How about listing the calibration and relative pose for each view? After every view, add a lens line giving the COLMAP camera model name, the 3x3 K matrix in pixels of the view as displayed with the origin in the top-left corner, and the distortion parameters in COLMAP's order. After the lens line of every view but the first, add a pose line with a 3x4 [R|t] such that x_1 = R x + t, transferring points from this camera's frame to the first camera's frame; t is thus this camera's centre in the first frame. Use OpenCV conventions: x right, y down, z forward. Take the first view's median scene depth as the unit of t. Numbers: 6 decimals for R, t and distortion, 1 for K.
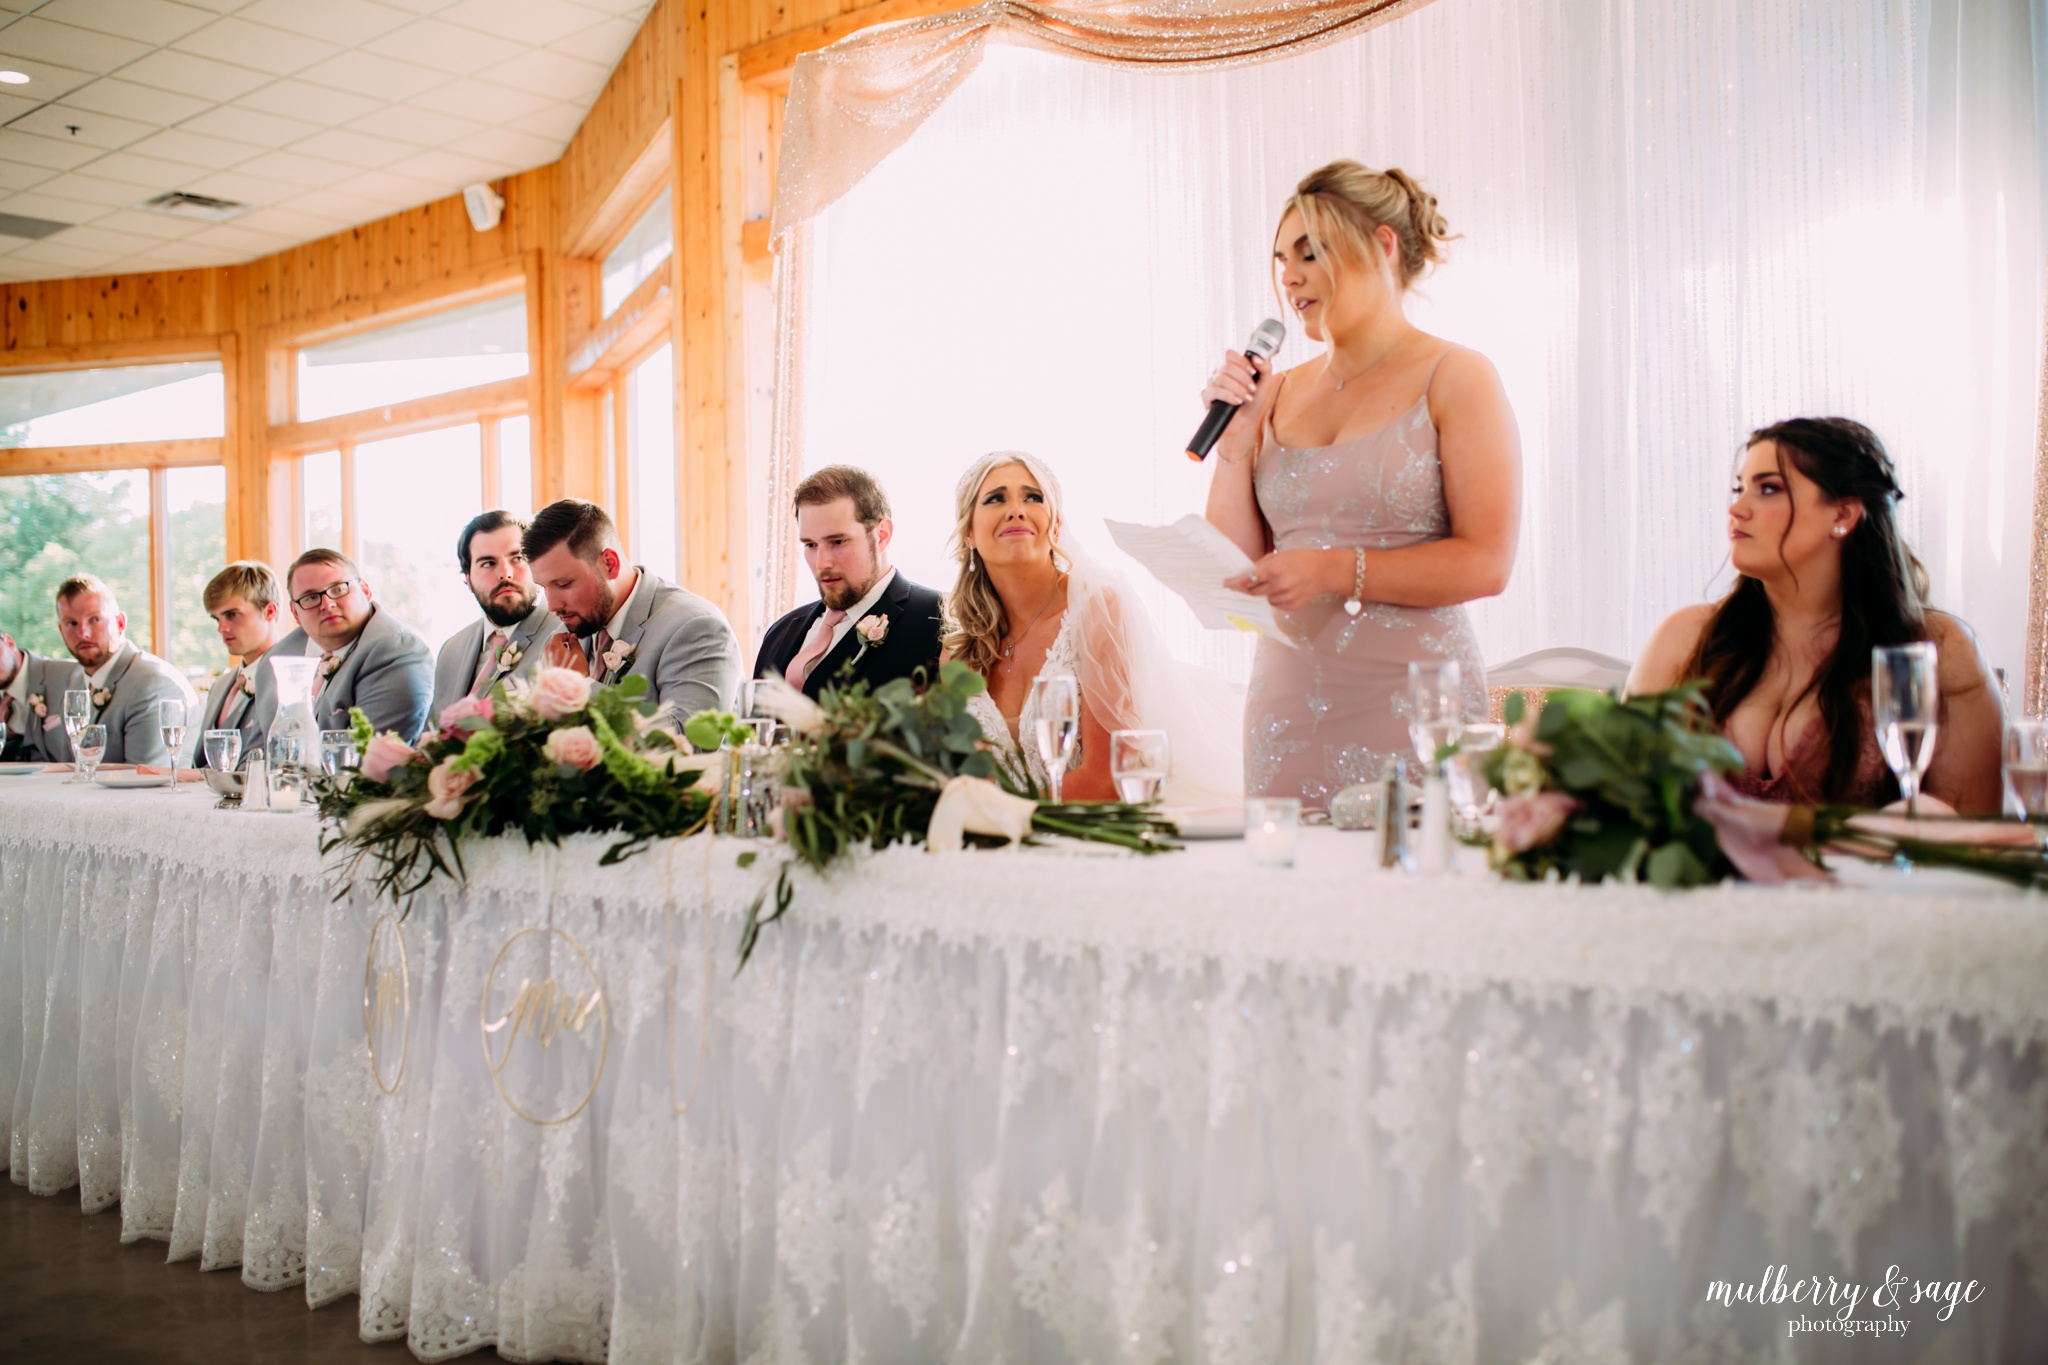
lens RADIAL K [[1946.5, 0, 1024.0], [0, 1946.5, 682.5], [0, 0, 1]] dist [-0.055431, 0.007252]
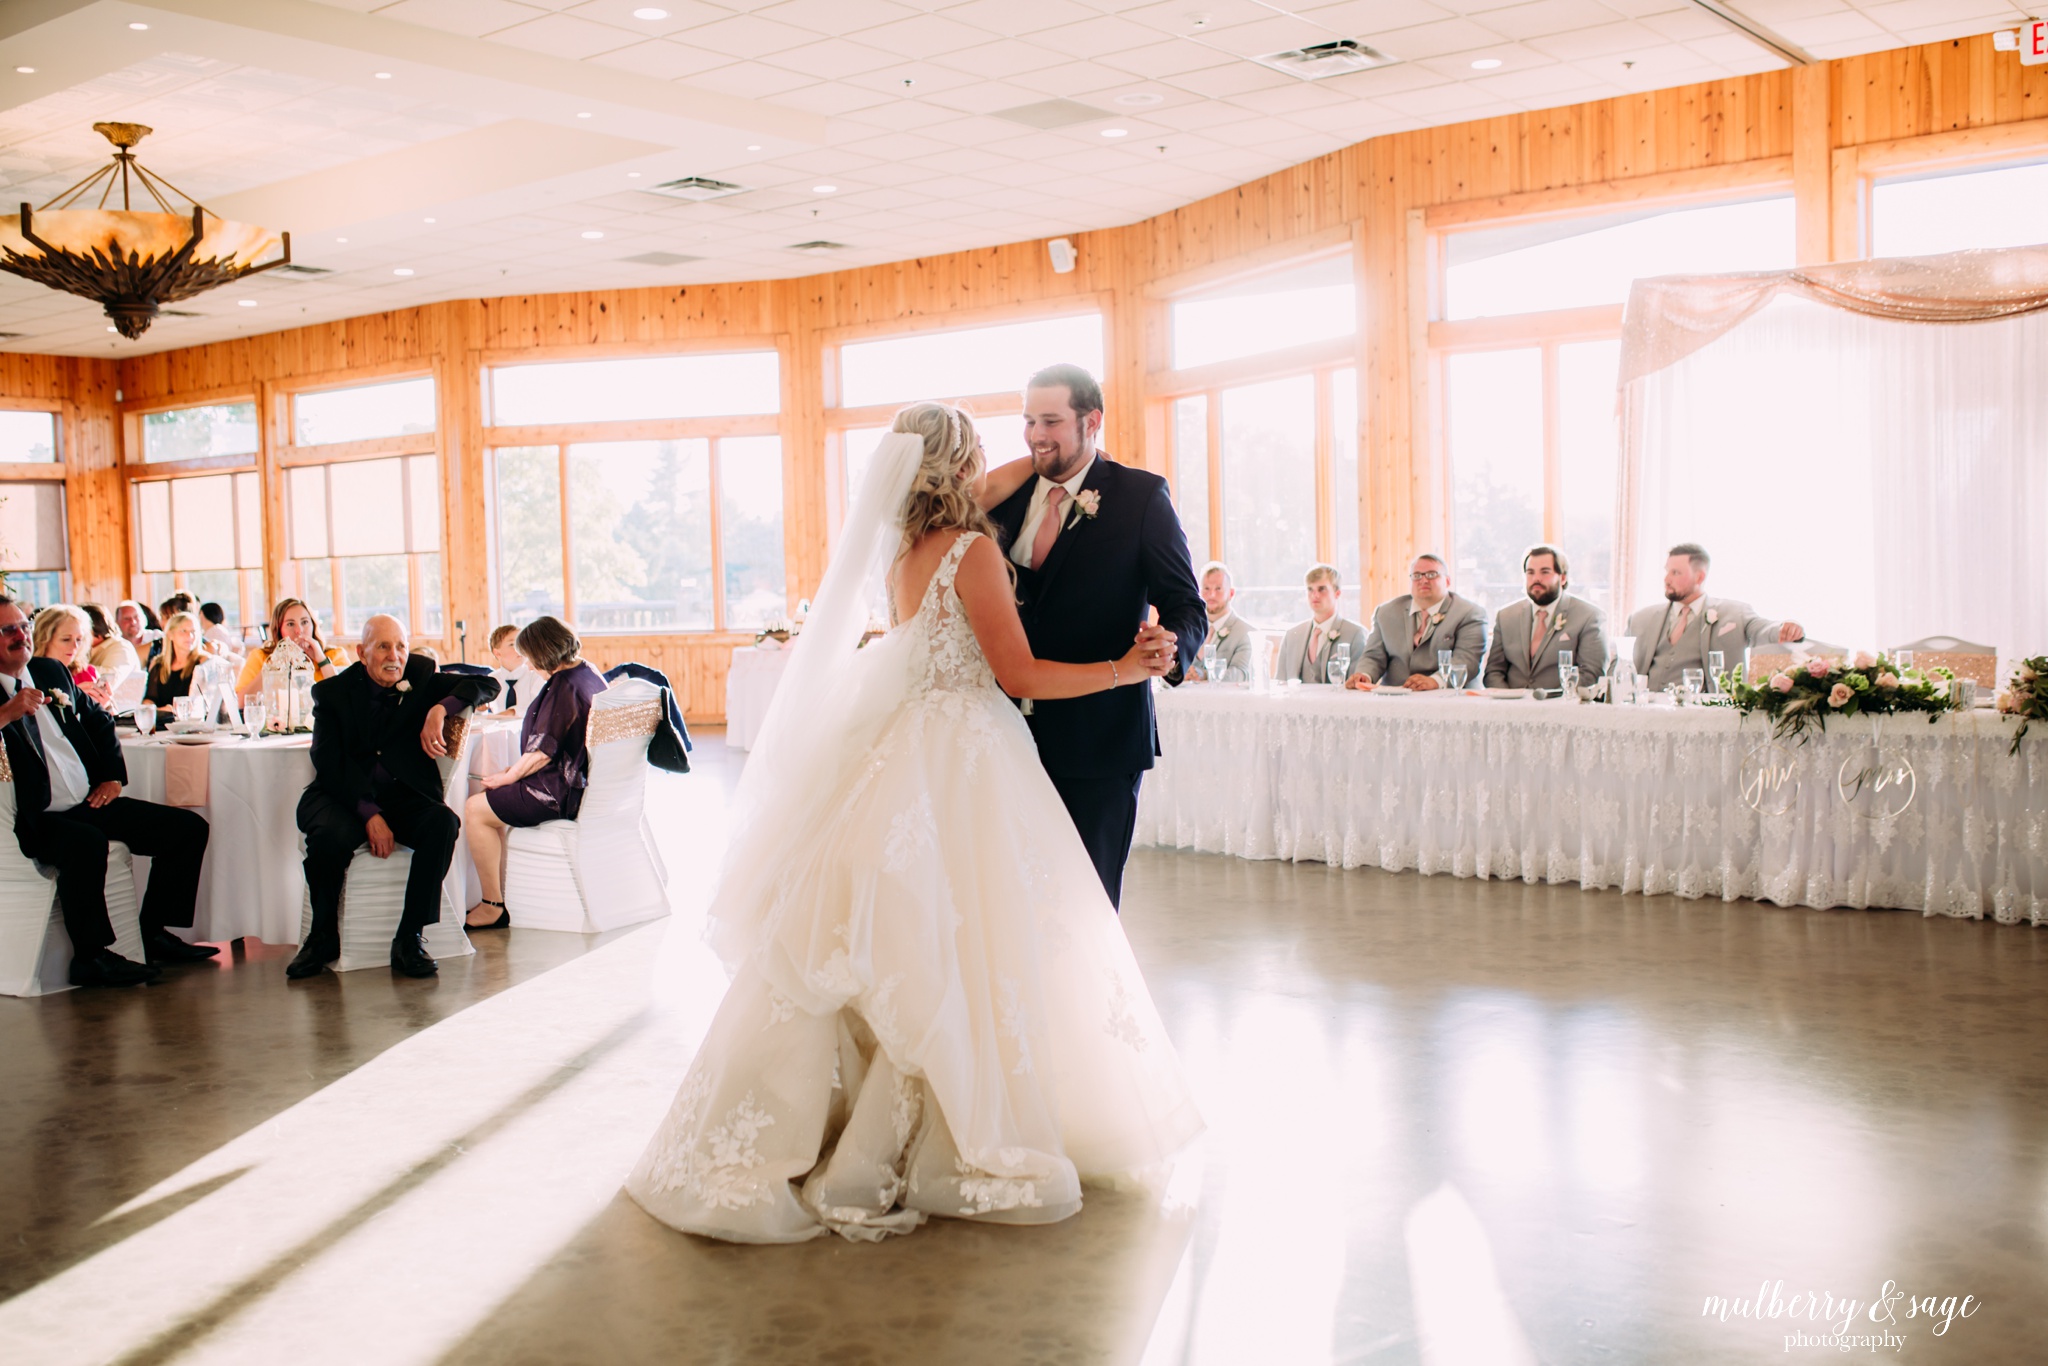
lens RADIAL K [[1996.3, 0, 1024.0], [0, 1996.3, 683.0], [0, 0, 1]] dist [-0.060948, 0.088941]
pose [[0.999710, -0.008302, 0.022589, -0.513161], [0.006997, 0.998337, 0.057228, -0.044459], [-0.023027, -0.057053, 0.998106, -0.594109]]
